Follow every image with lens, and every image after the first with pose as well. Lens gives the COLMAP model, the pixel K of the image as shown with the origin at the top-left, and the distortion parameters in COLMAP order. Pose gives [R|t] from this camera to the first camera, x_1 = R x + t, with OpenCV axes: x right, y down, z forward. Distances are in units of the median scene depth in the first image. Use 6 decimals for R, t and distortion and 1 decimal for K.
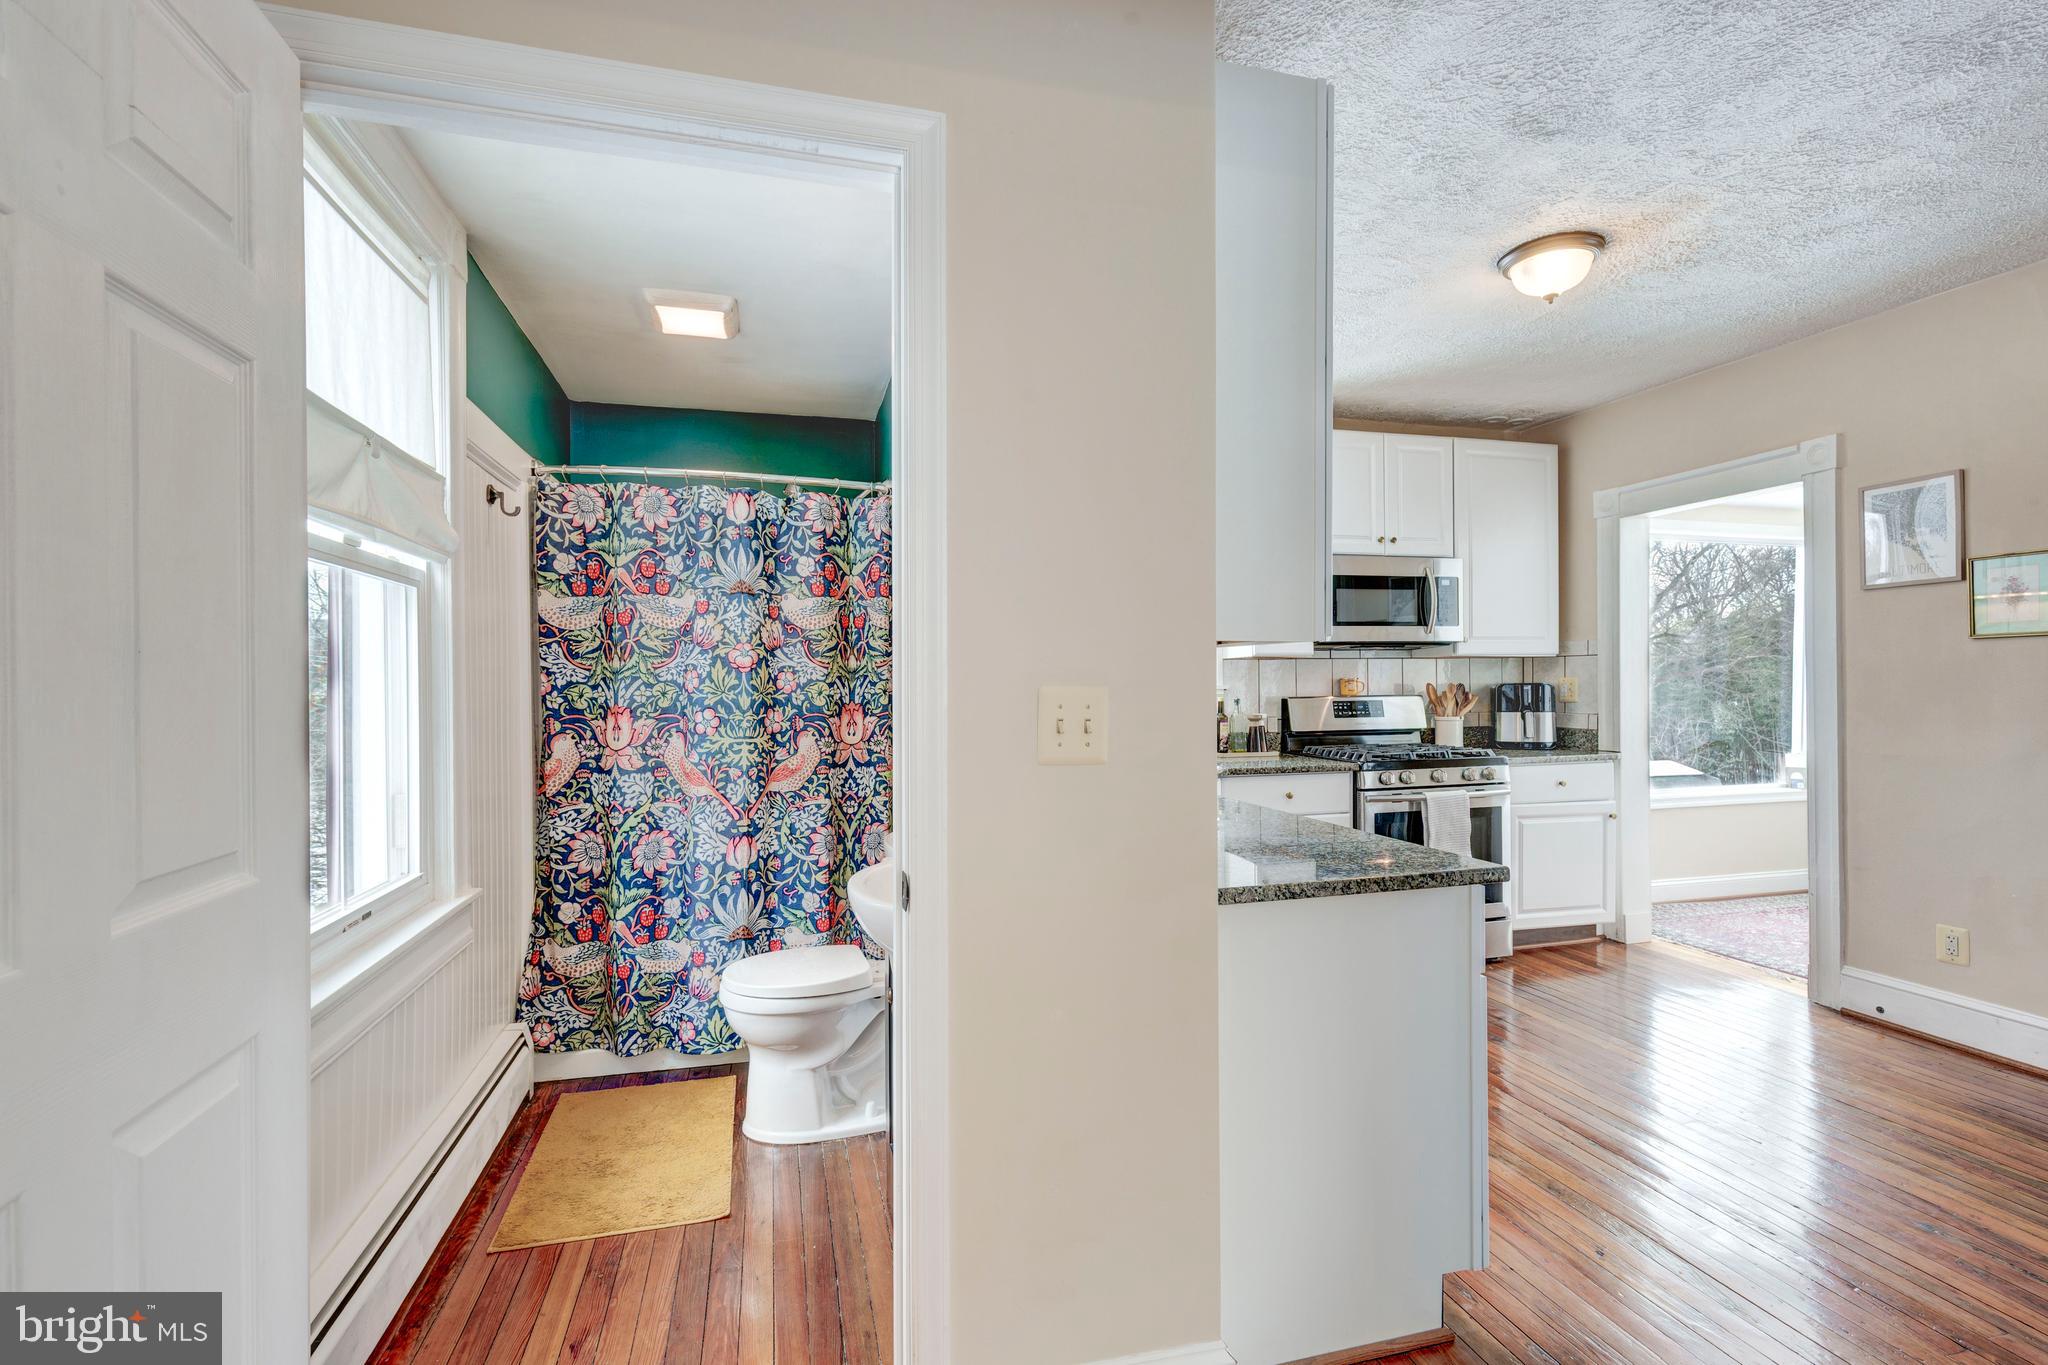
lens RADIAL K [[924.9, 0, 1063.6], [0, 924.9, 673.5], [0, 0, 1]] dist [0.007637, -0.001033]
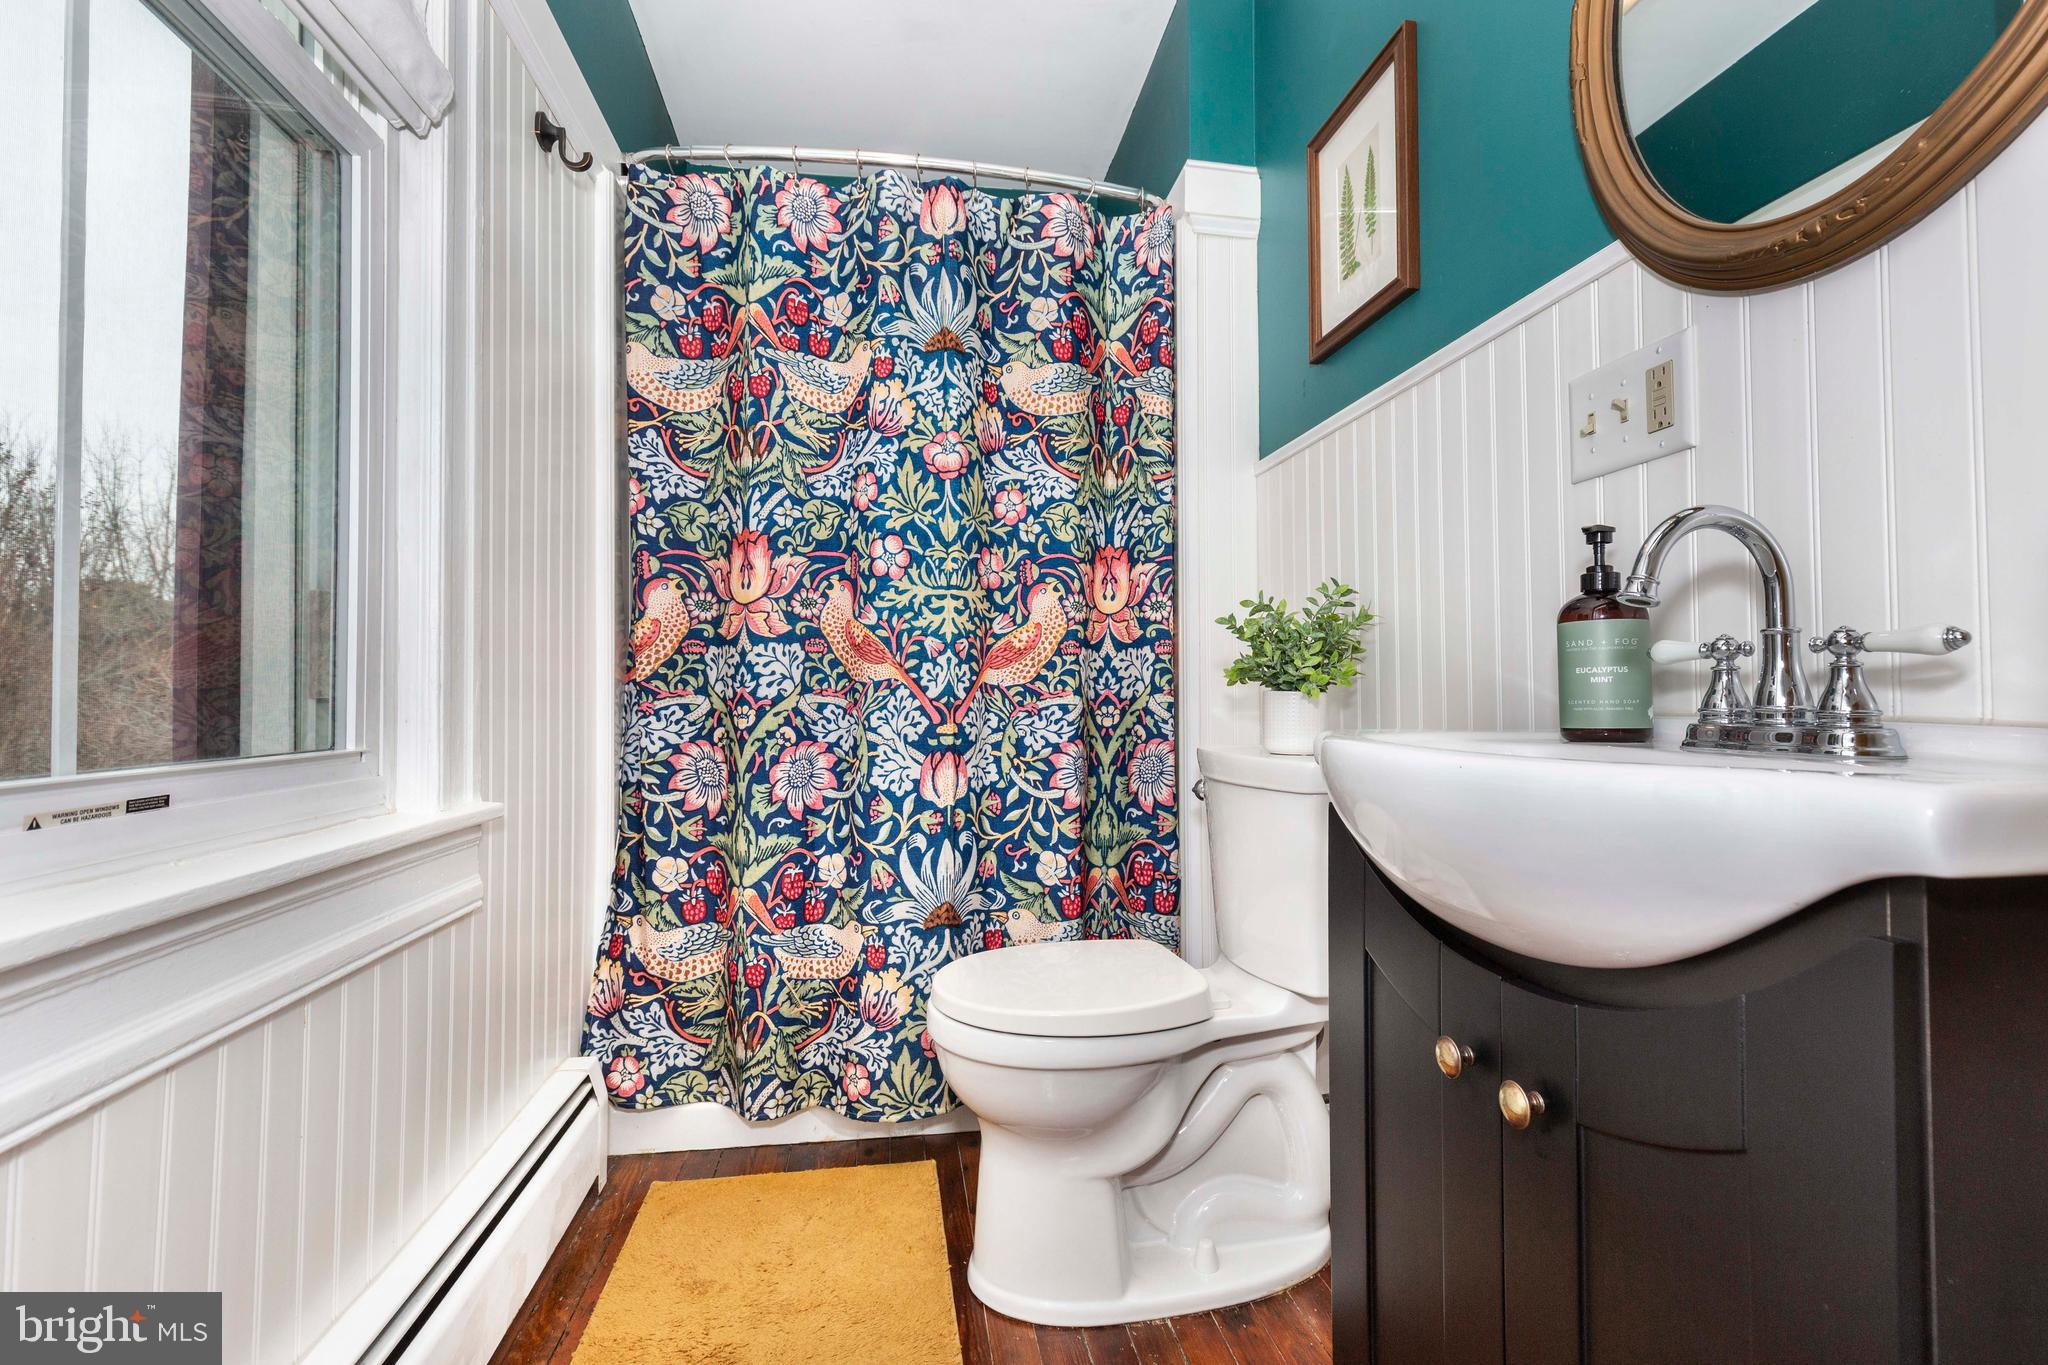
lens RADIAL K [[924.9, 0, 1058.1], [0, 924.9, 658.8], [0, 0, 1]] dist [0.007637, -0.001033]
pose [[0.993326, -0.006593, -0.115150, -0.207802], [0.002759, 0.999437, -0.033427, 0.137133], [0.115306, 0.032886, 0.992785, 0.418531]]
